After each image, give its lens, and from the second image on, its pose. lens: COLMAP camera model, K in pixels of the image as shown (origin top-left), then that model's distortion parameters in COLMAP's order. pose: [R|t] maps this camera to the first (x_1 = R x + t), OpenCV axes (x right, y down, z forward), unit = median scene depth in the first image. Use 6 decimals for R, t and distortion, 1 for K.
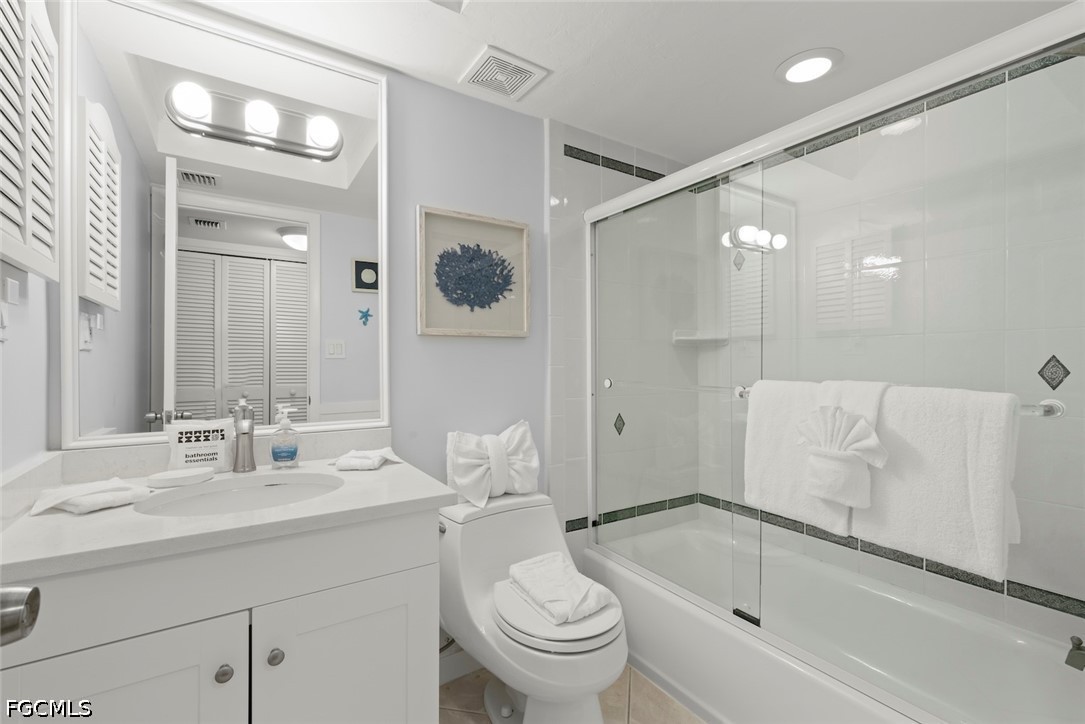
lens RADIAL K [[475.7, 0, 541.4], [0, 475.7, 364.1], [0, 0, 1]] dist [0.000477, -0.001557]
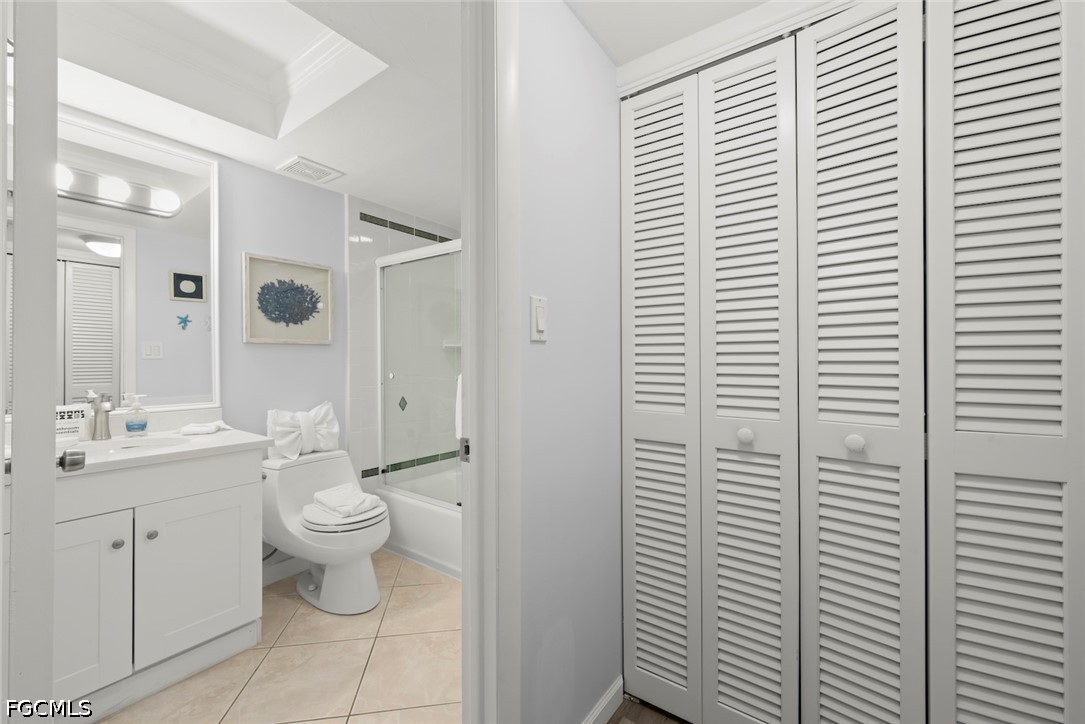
lens RADIAL K [[438.8, 0, 541.2], [0, 438.8, 360.7], [0, 0, 1]] dist [0.002478, -0.000681]
pose [[0.934946, -0.001917, 0.354786, 0.105927], [0.003165, 0.999991, -0.002938, -0.001633], [-0.354777, 0.003870, 0.934943, -0.541921]]
